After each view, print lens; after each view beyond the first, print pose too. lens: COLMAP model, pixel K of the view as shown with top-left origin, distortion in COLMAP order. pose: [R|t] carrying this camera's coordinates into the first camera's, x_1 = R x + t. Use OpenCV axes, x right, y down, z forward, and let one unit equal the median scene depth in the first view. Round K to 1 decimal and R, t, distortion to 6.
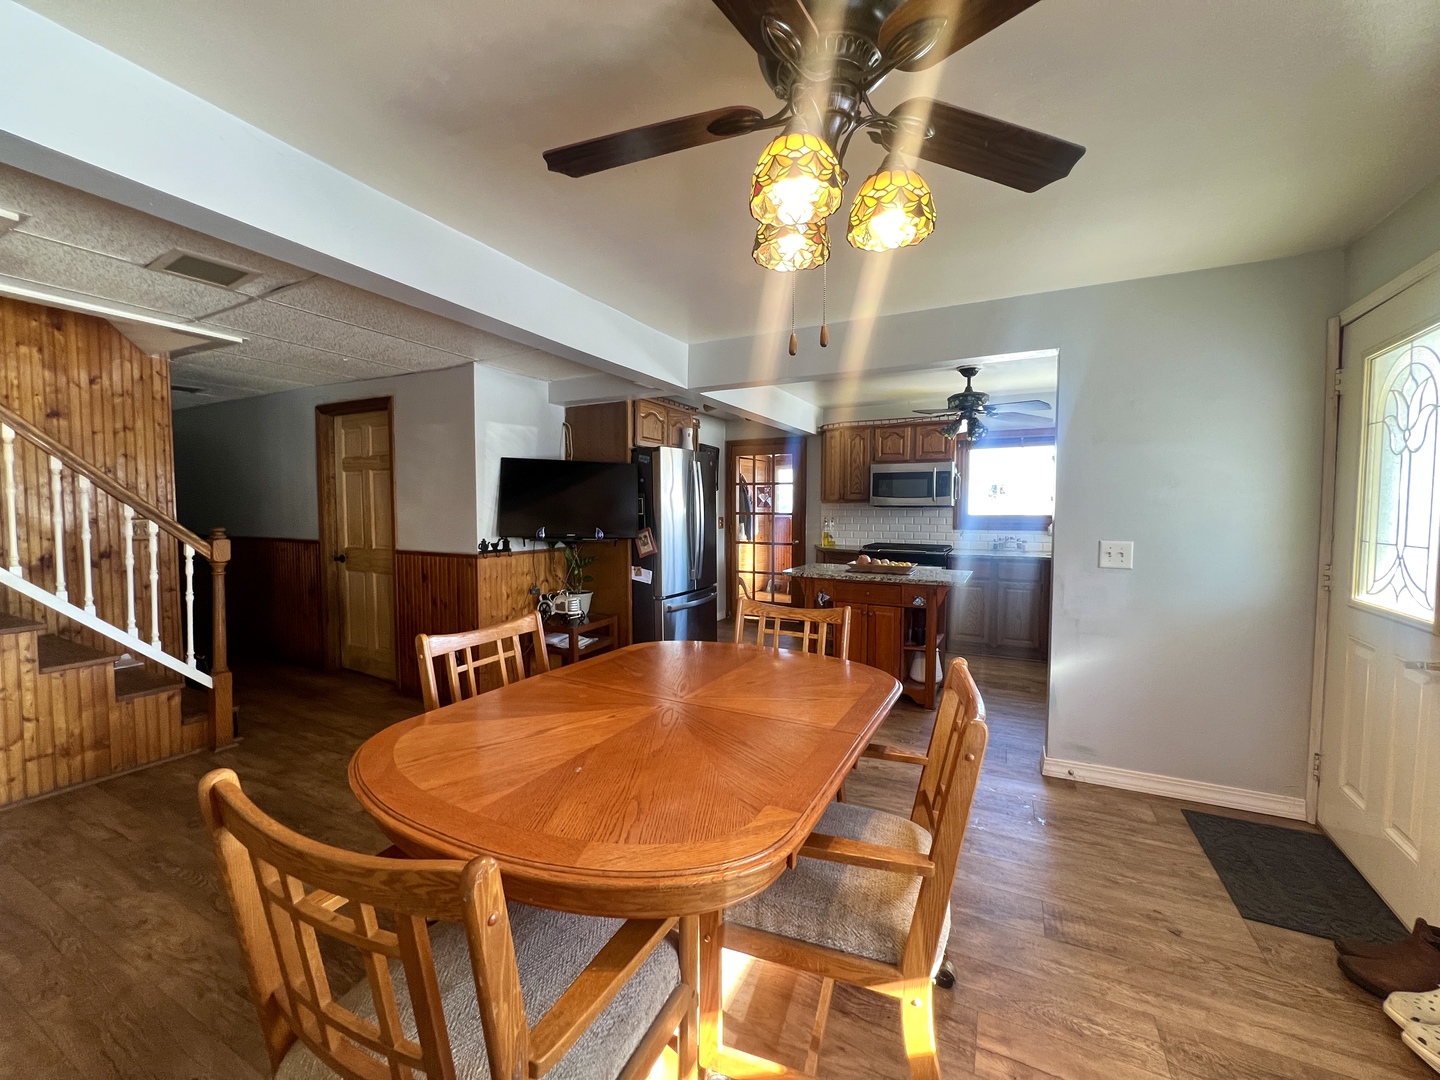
lens RADIAL K [[578.5, 0, 715.6], [0, 578.5, 538.8], [0, 0, 1]] dist [-0.003704, 0.002057]
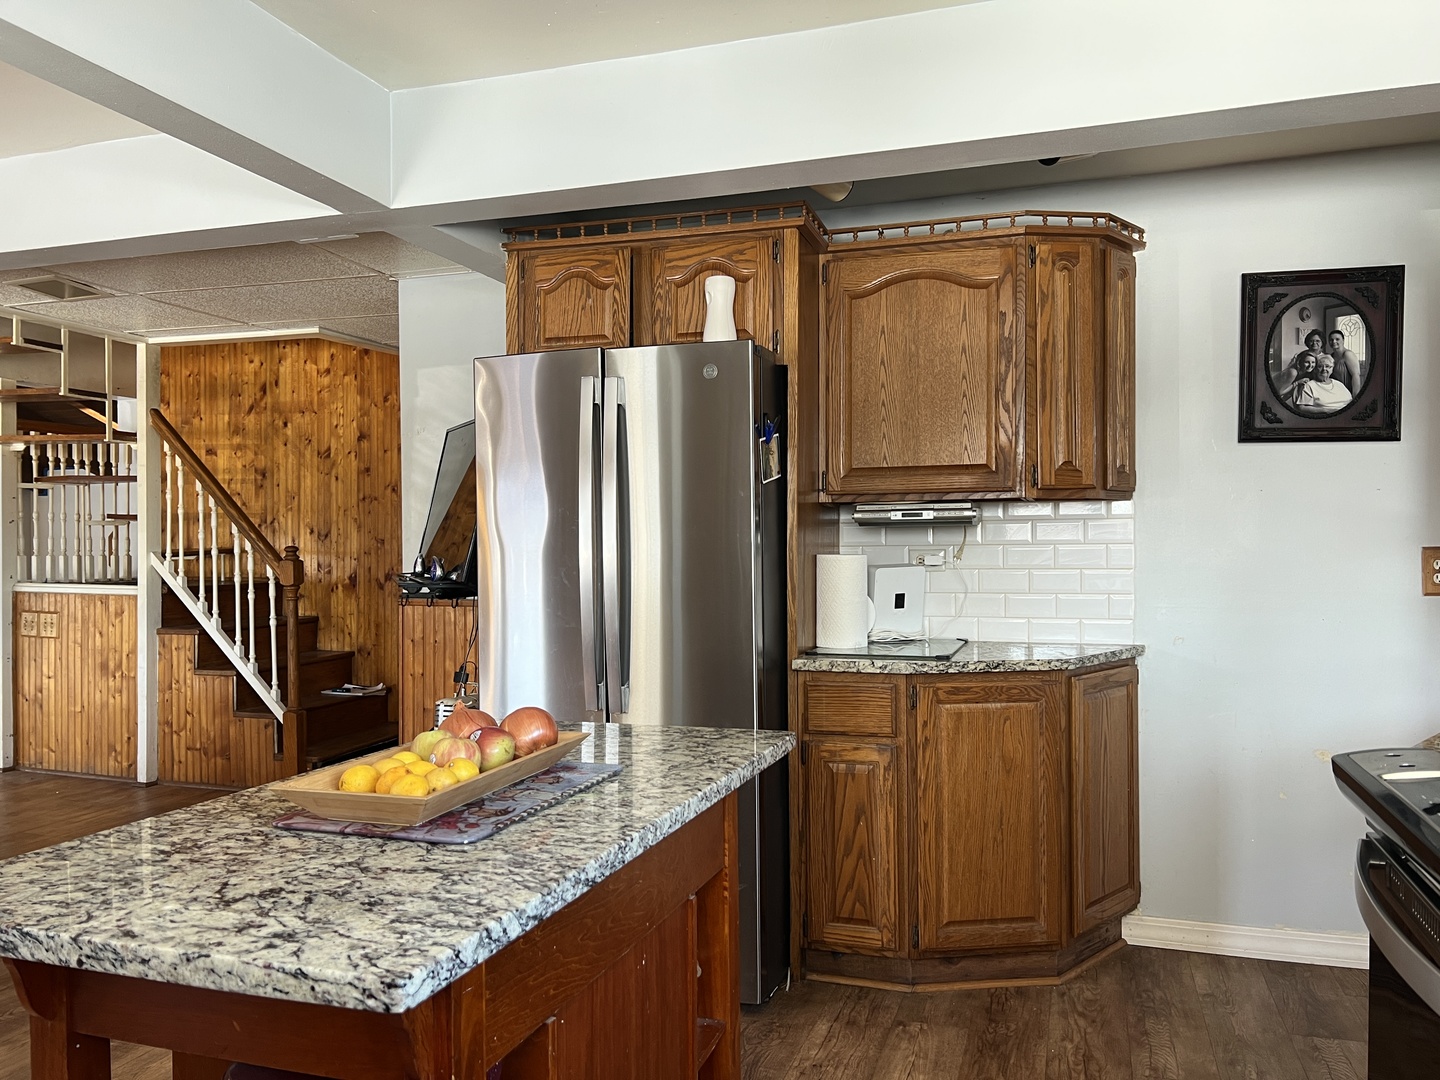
lens RADIAL K [[1085.1, 0, 722.8], [0, 1085.1, 541.6], [0, 0, 1]] dist [0.046898, -0.054991]
pose [[0.153489, -0.004066, -0.988142, 0.951720], [-0.050542, 0.998650, -0.011960, -0.043047], [0.986857, 0.051778, 0.153077, 1.470337]]
